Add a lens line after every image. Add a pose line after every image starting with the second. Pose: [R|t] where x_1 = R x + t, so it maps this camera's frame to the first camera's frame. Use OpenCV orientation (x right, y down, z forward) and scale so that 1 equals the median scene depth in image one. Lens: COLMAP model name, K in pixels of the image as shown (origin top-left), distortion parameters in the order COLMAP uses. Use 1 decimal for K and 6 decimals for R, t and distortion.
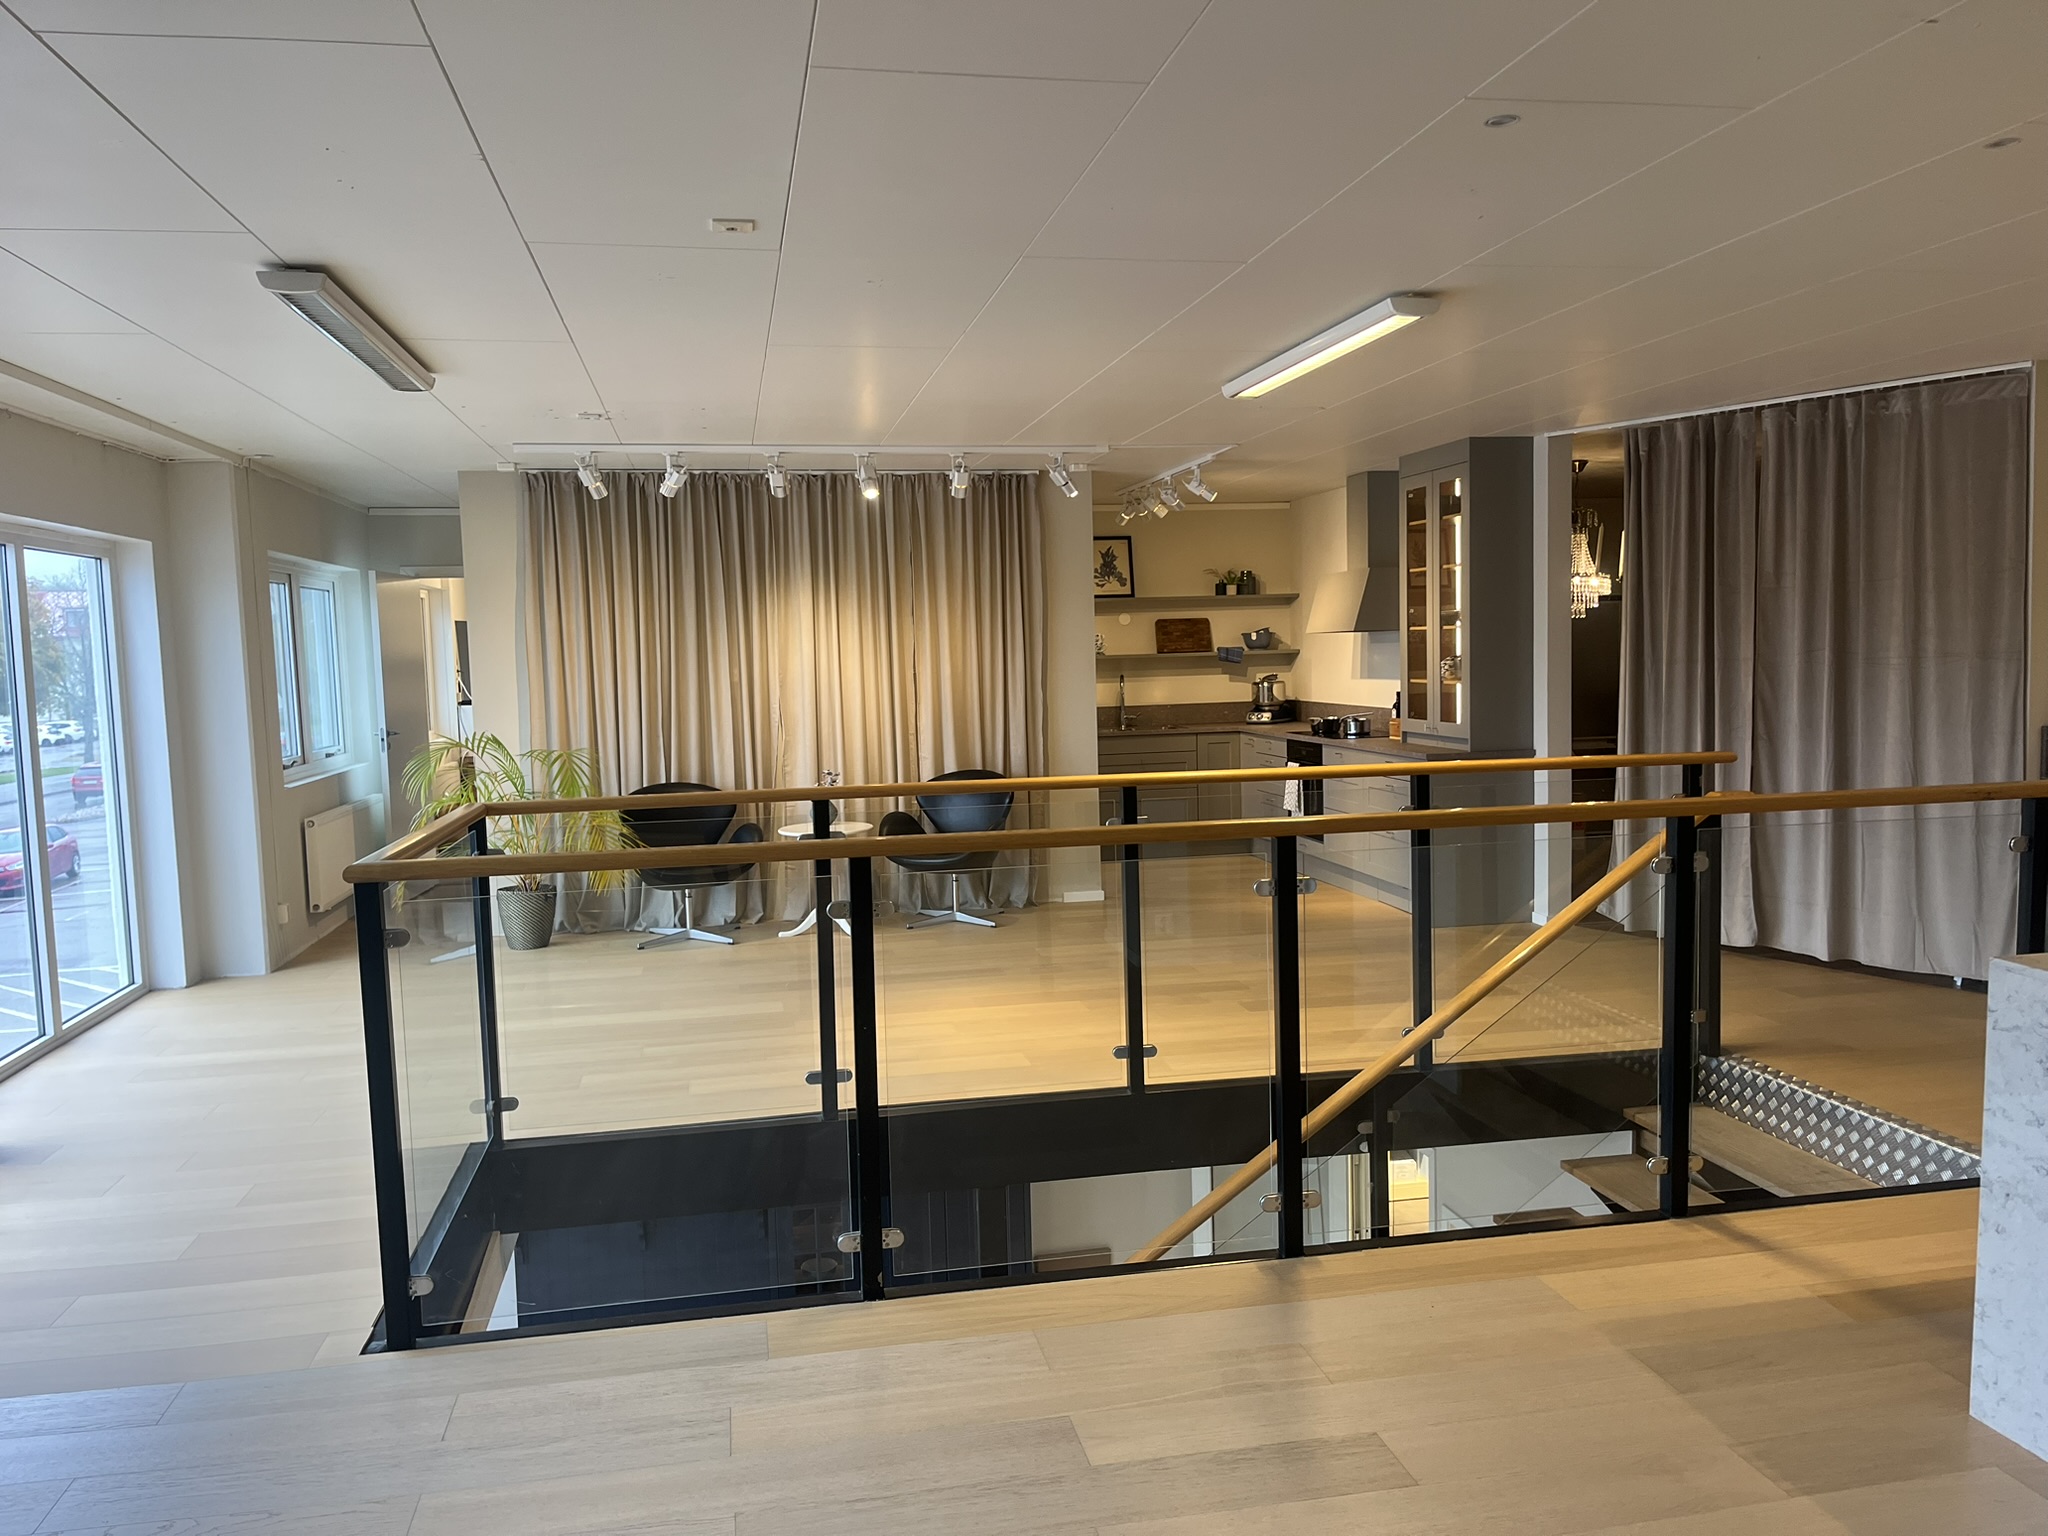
lens RADIAL K [[1543.6, 0, 1024.0], [0, 1543.6, 768.0], [0, 0, 1]] dist [0.084375, -0.086769]
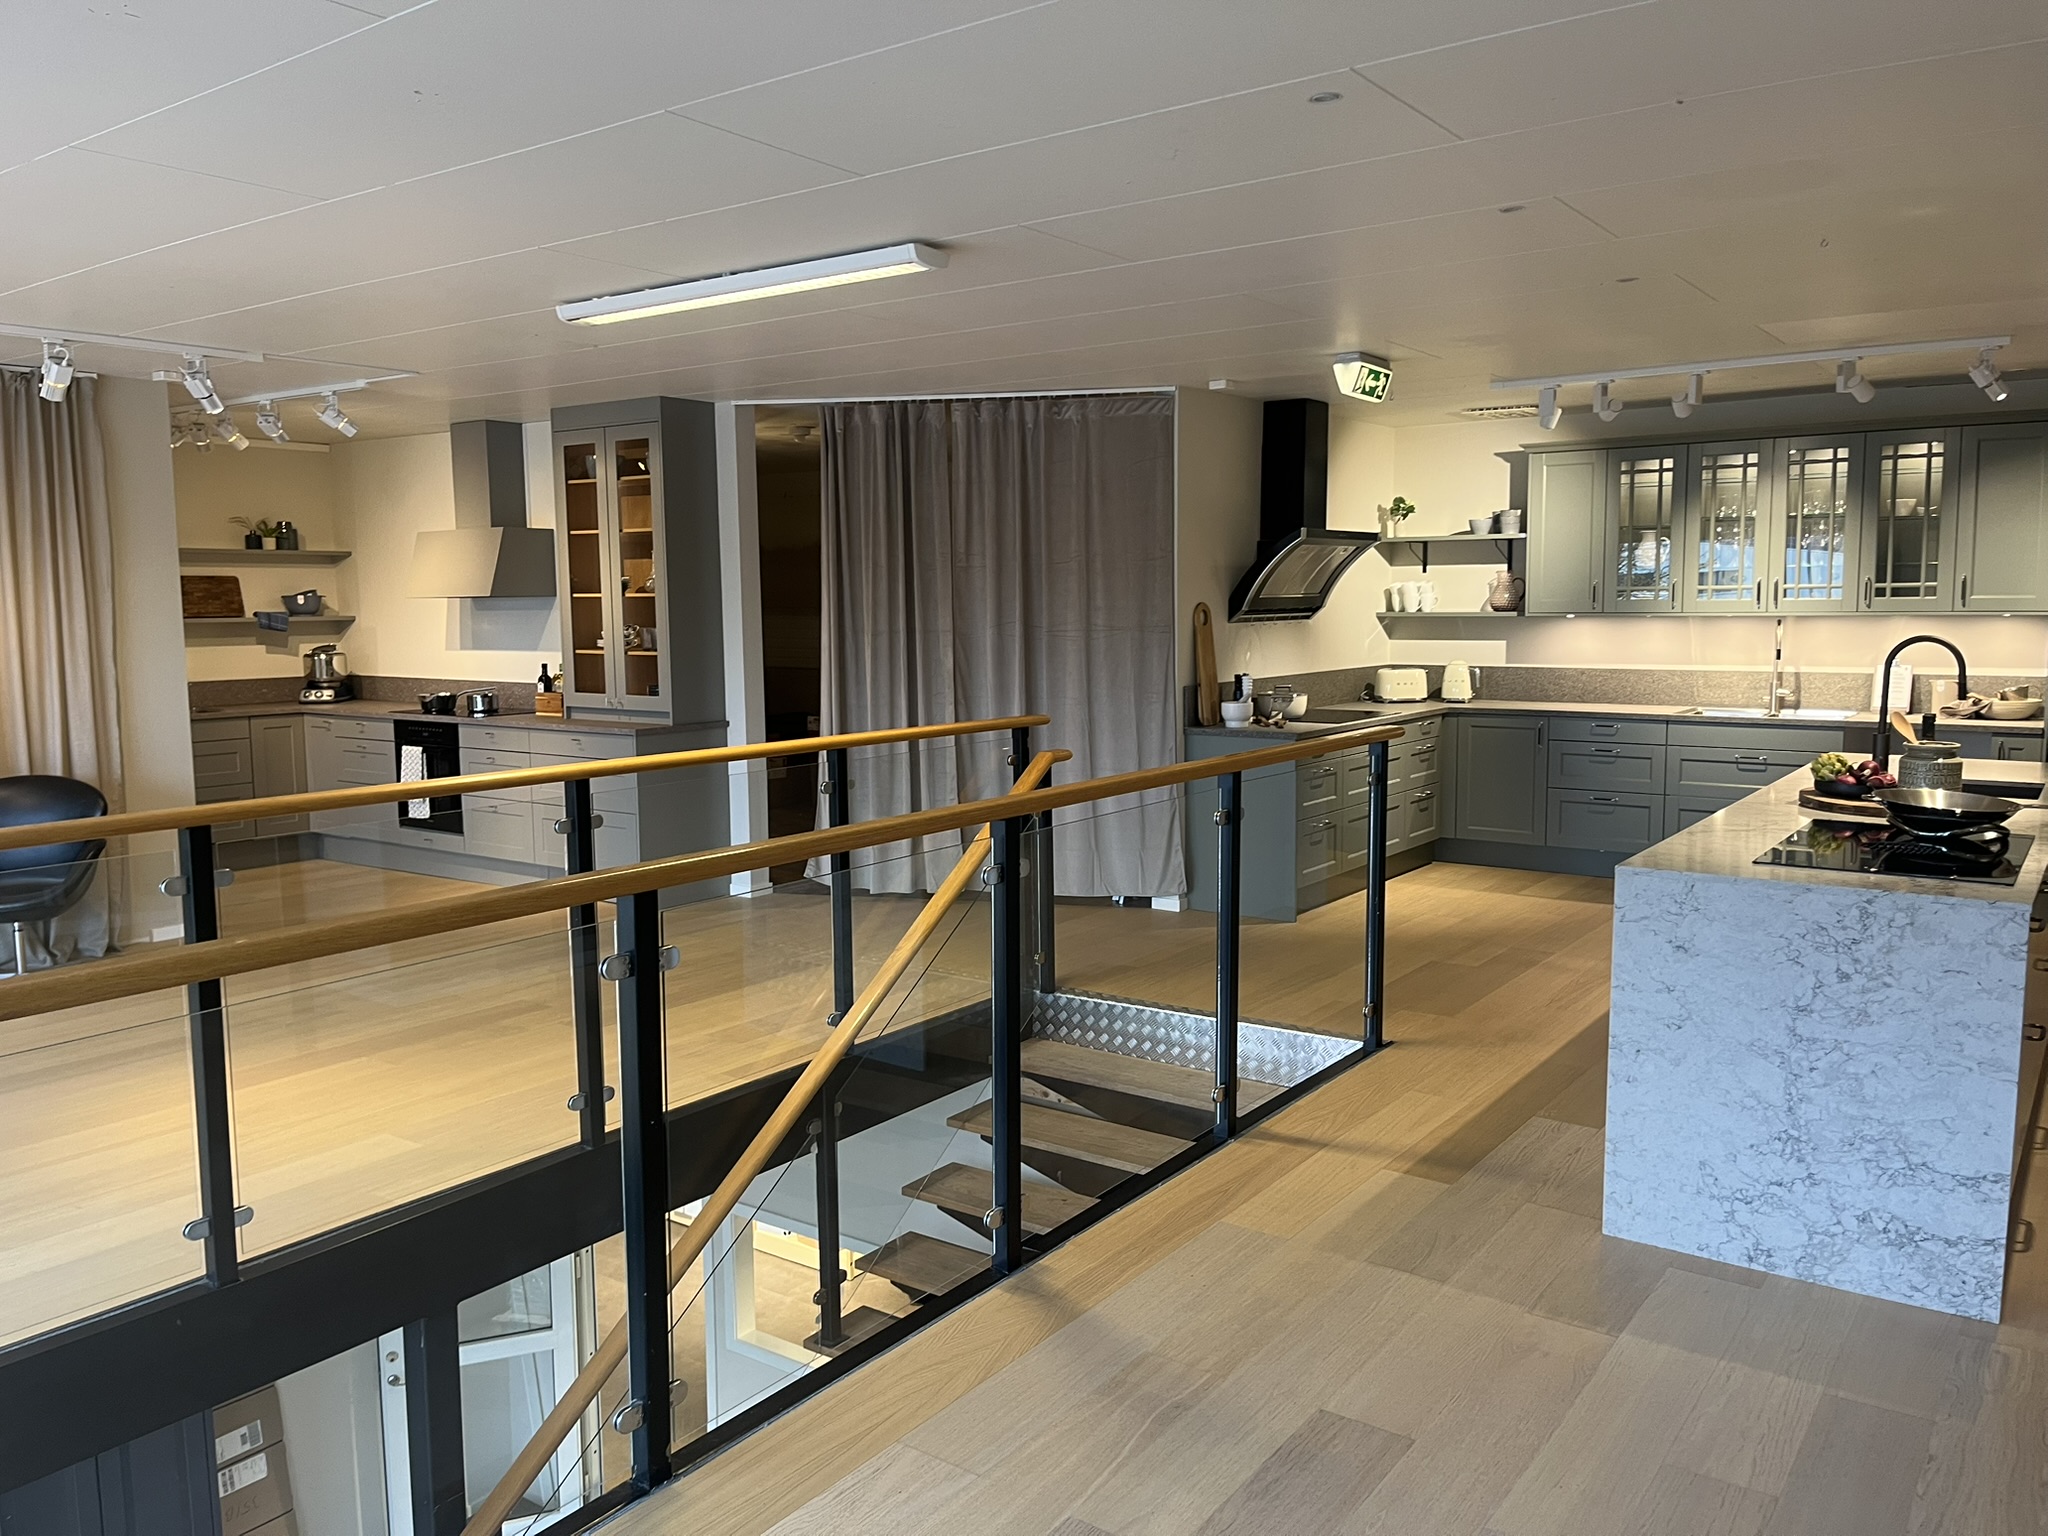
lens RADIAL K [[1550.8, 0, 1027.4], [0, 1550.8, 754.2], [0, 0, 1]] dist [0.069811, -0.093055]
pose [[0.729367, -0.050246, 0.682275, -0.231346], [0.044466, 0.998672, 0.026012, -0.008853], [-0.682676, 0.011366, 0.730632, 0.164094]]
